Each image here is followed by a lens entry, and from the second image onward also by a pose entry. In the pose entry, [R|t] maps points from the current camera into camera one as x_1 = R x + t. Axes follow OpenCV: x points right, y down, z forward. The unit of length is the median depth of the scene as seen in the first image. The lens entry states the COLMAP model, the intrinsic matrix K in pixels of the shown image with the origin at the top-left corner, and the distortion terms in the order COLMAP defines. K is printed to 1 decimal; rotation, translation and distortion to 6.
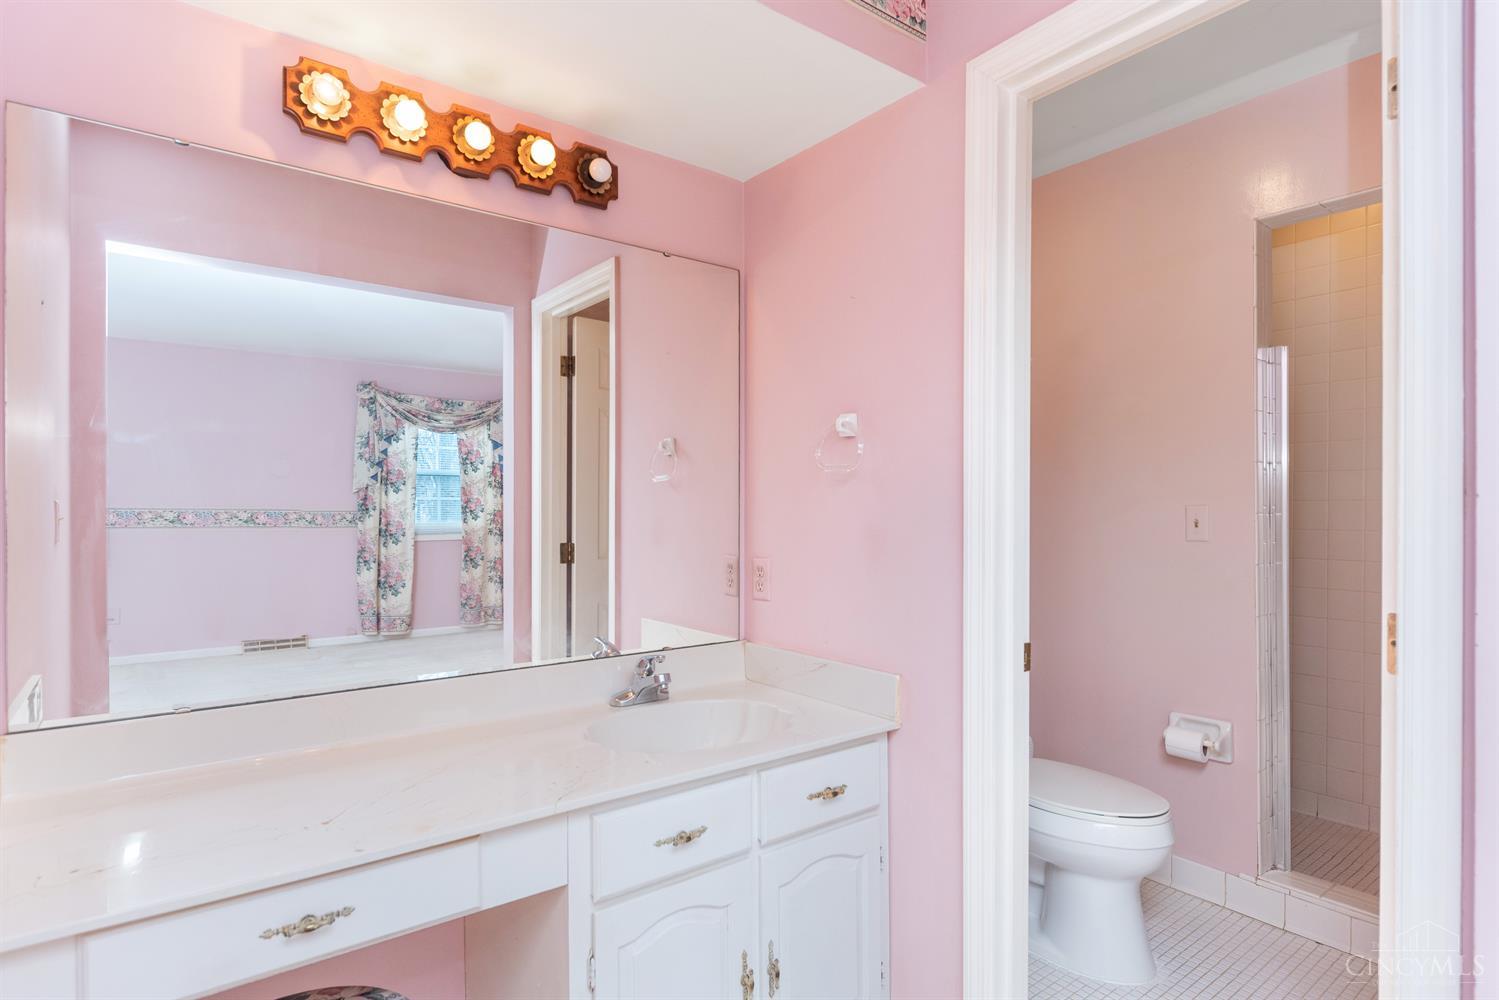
lens RADIAL K [[824.8, 0, 755.2], [0, 824.8, 524.7], [0, 0, 1]] dist [0.011553, -0.009884]
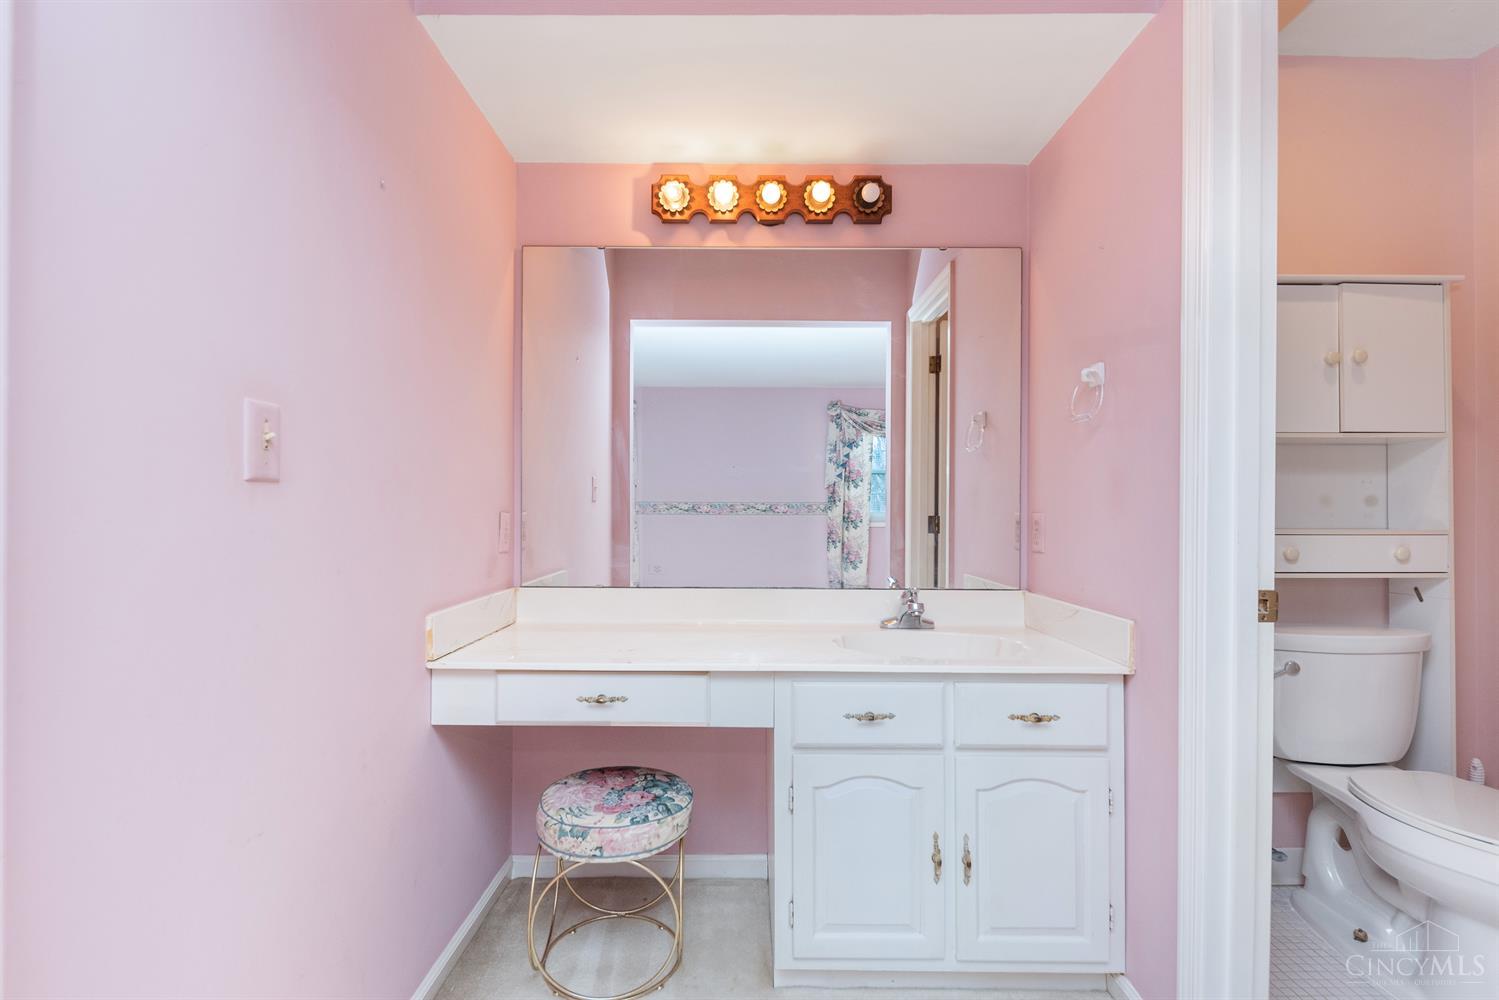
lens RADIAL K [[723.4, 0, 711.1], [0, 723.4, 529.4], [0, 0, 1]] dist [0.012720, -0.008332]
pose [[0.772503, 0.017221, -0.634778, 0.320470], [-0.018005, 0.999824, 0.005213, 0.074693], [0.634756, 0.007403, 0.772677, 0.006048]]
